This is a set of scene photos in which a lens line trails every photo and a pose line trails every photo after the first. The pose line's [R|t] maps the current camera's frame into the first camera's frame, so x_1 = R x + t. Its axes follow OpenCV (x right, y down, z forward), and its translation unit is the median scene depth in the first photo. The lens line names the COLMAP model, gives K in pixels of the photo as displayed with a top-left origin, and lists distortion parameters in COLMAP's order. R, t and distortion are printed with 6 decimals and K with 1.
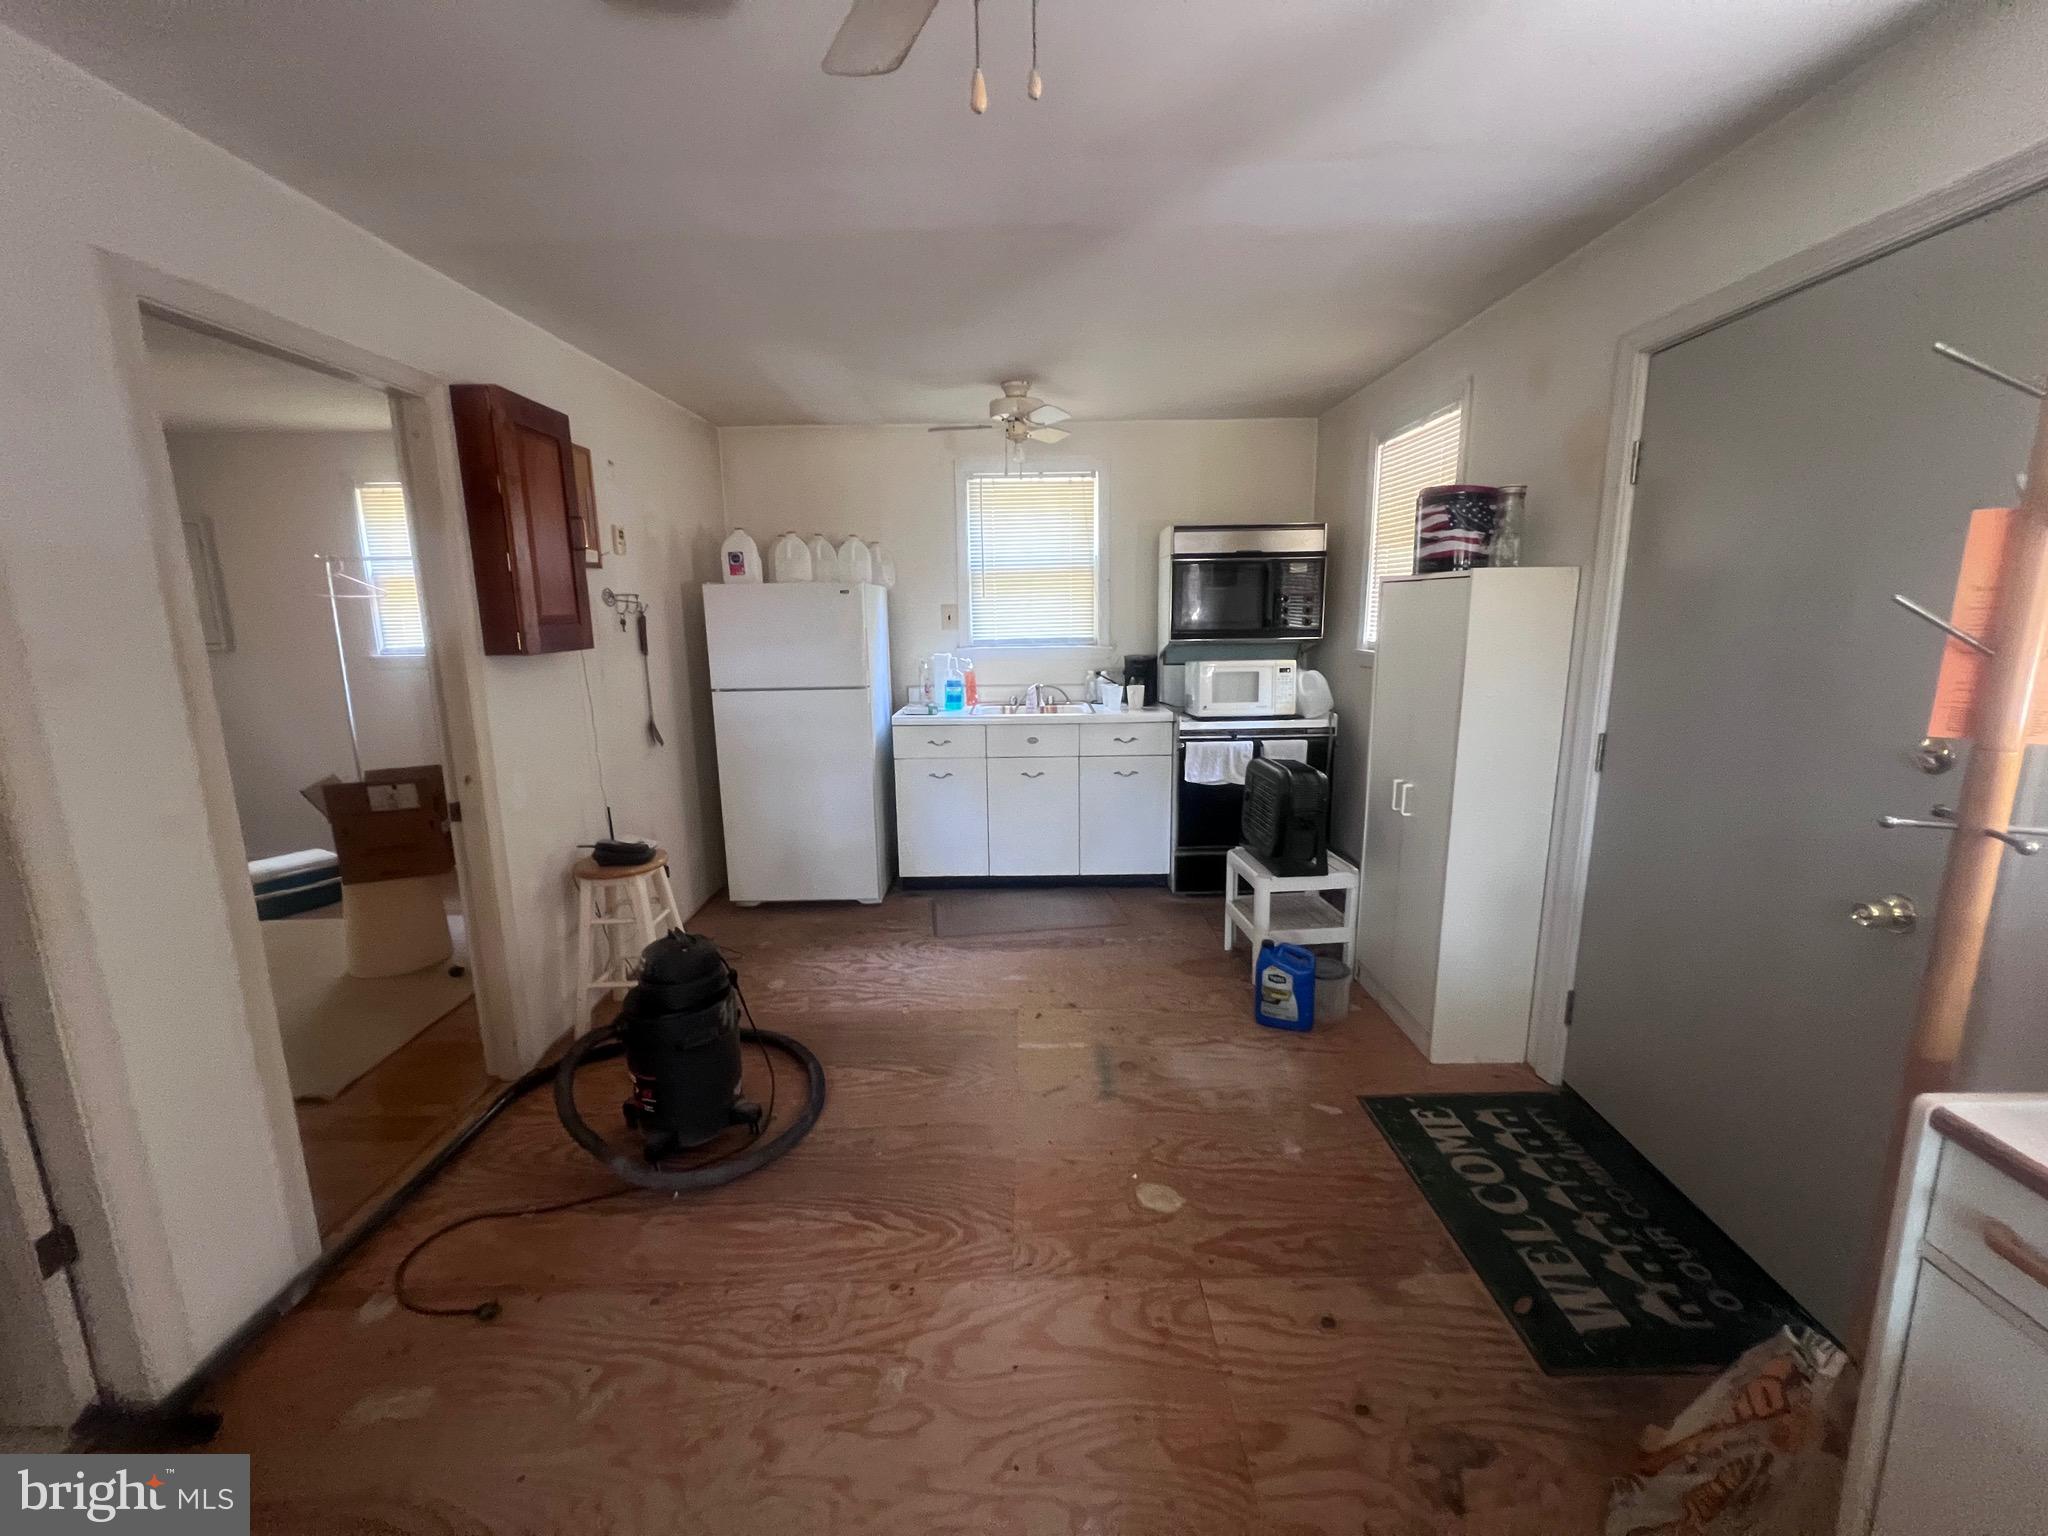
lens RADIAL K [[819.7, 0, 1024.0], [0, 819.7, 768.0], [0, 0, 1]] dist [0.000994, 0.000419]
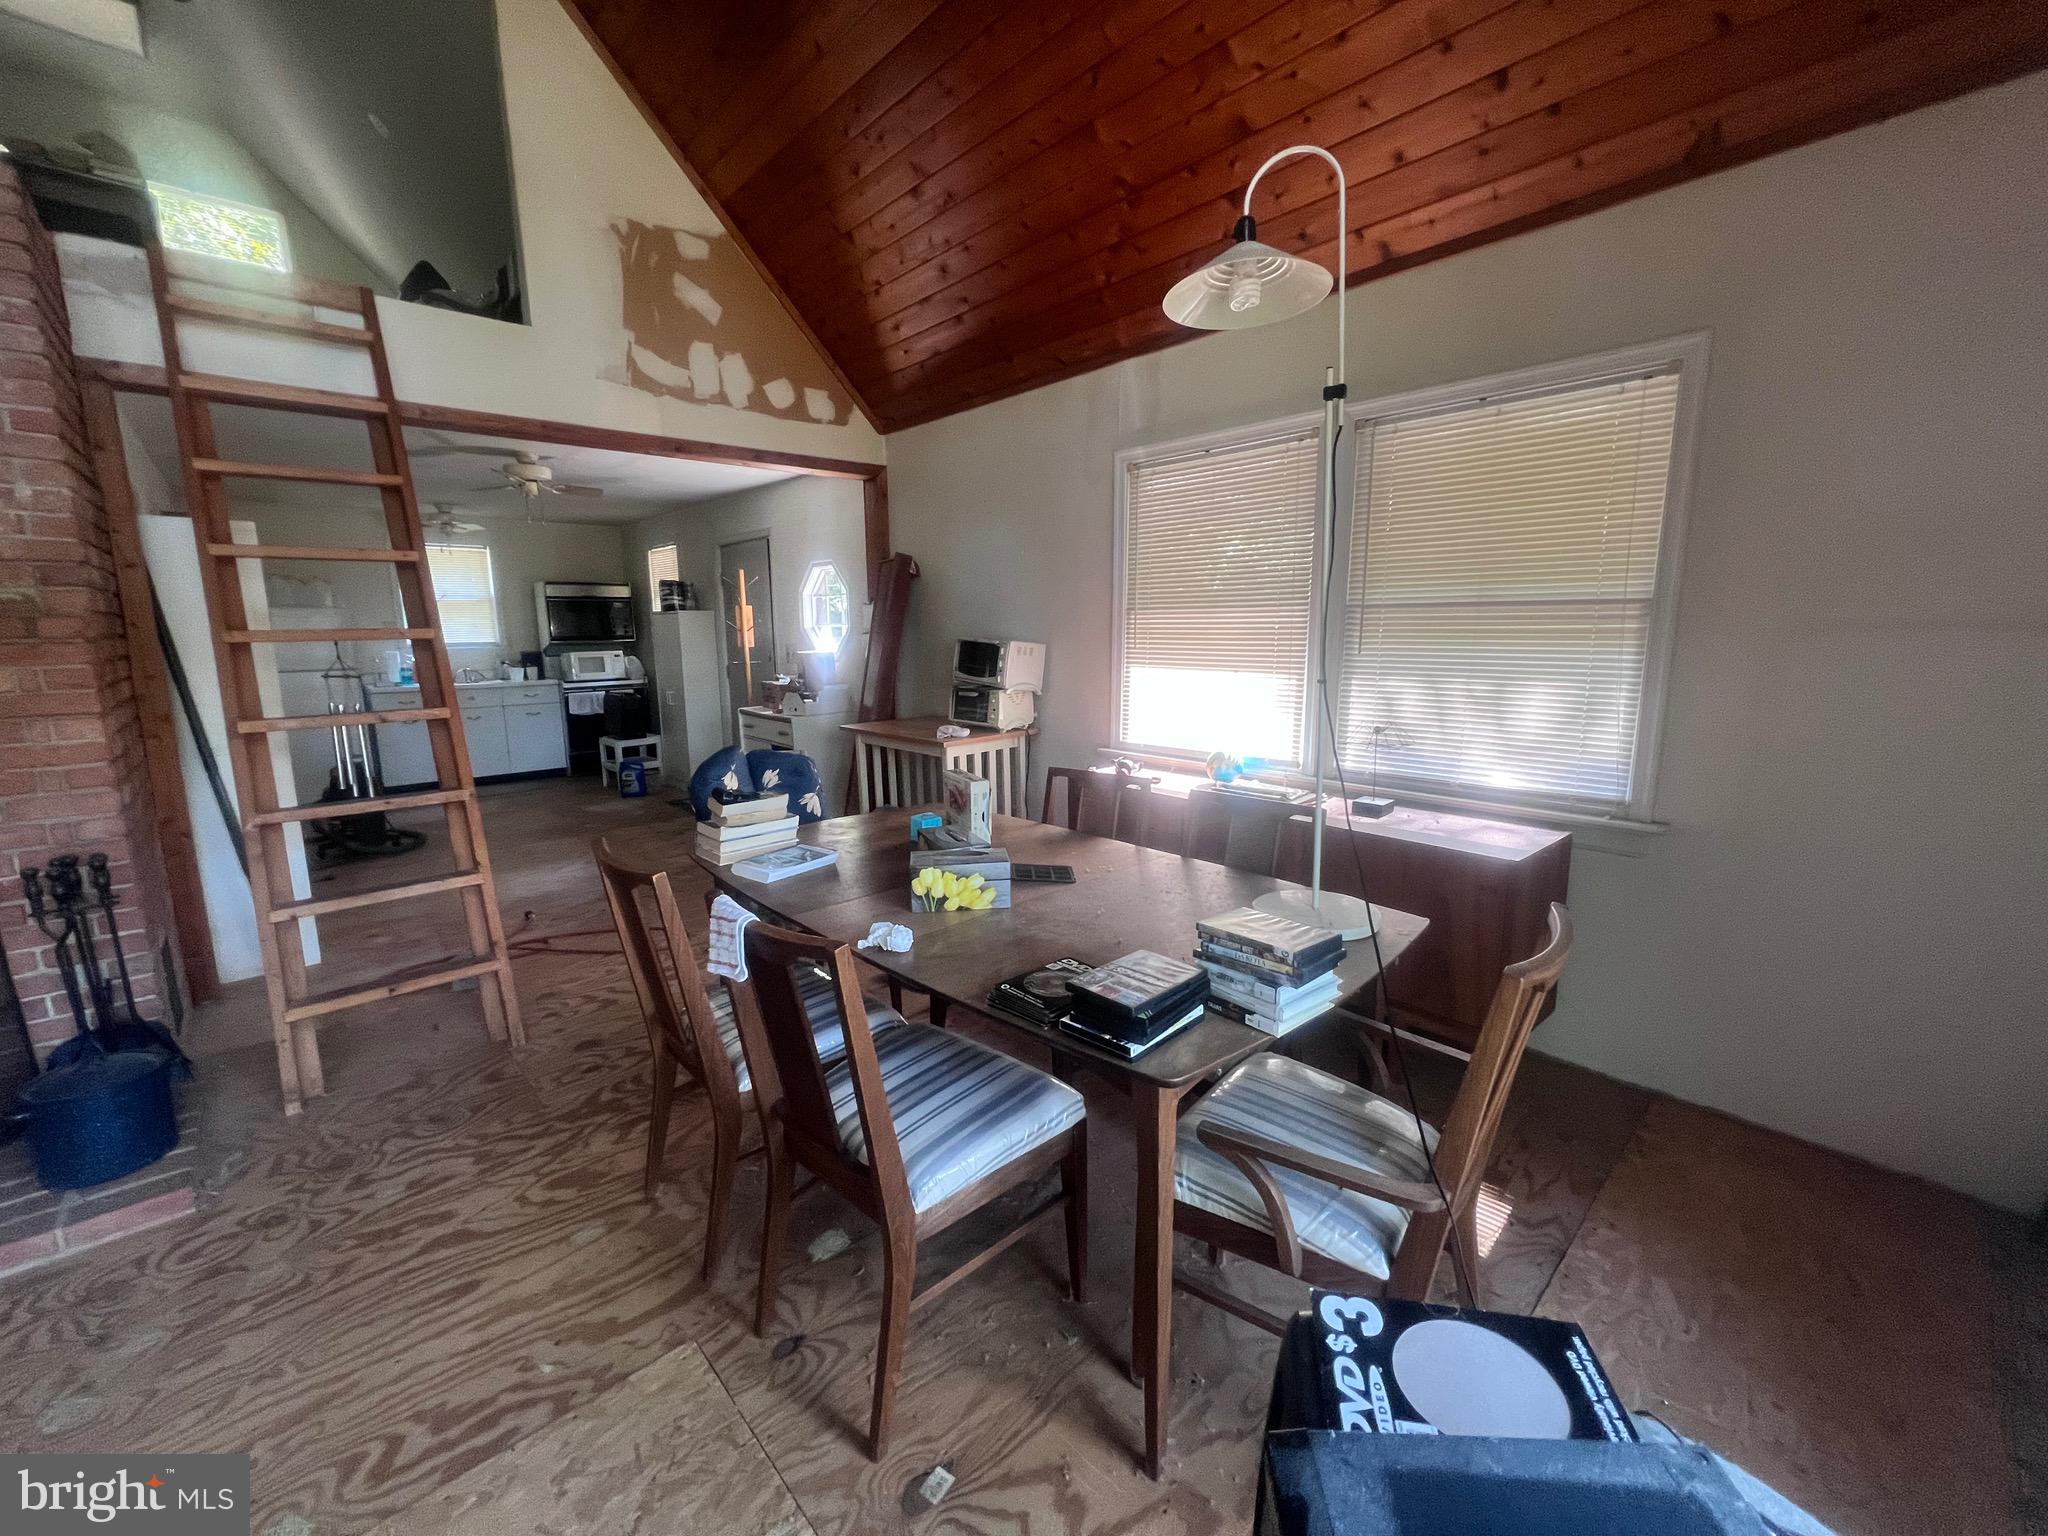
lens RADIAL K [[819.7, 0, 1024.0], [0, 819.7, 768.0], [0, 0, 1]] dist [0.000994, 0.000419]
pose [[0.731282, -0.104614, 0.674005, -0.370782], [0.126631, 0.991812, 0.016550, 0.270321], [-0.670217, 0.073247, 0.738542, -1.250405]]
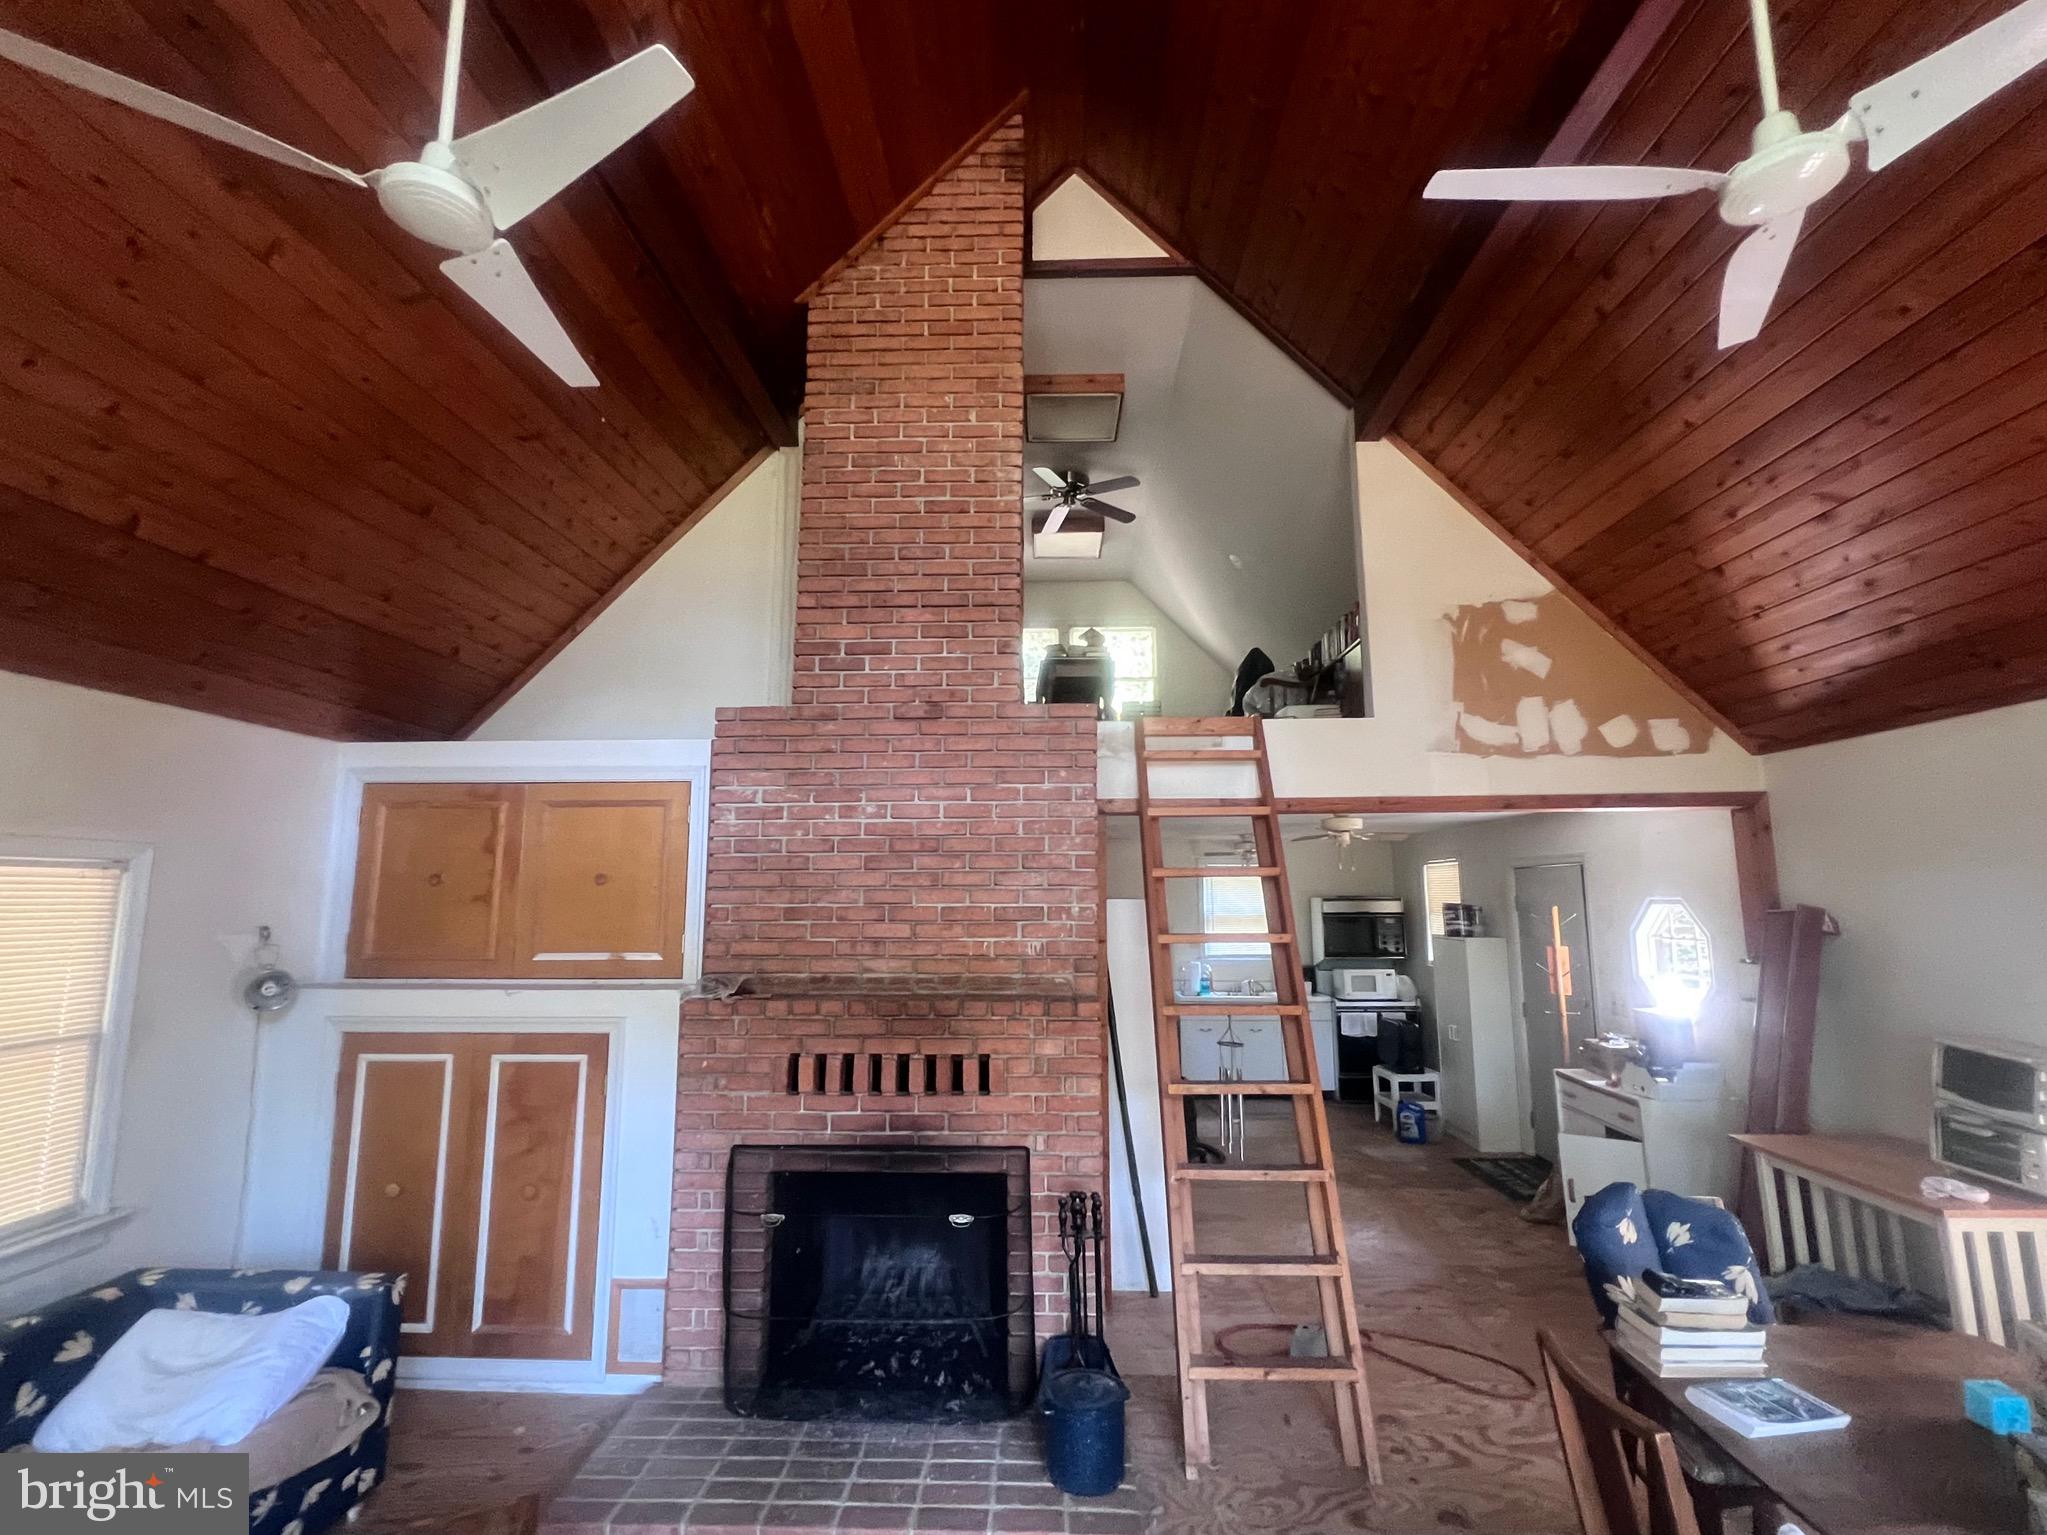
lens RADIAL K [[916.7, 0, 1023.5], [0, 916.7, 767.5], [0, 0, 1]] dist [0.003668, -0.000012]
pose [[0.999566, 0.012575, -0.026653, -0.530256], [-0.020581, 0.945185, -0.325887, 0.151203], [0.021094, 0.326294, 0.945033, -1.318256]]
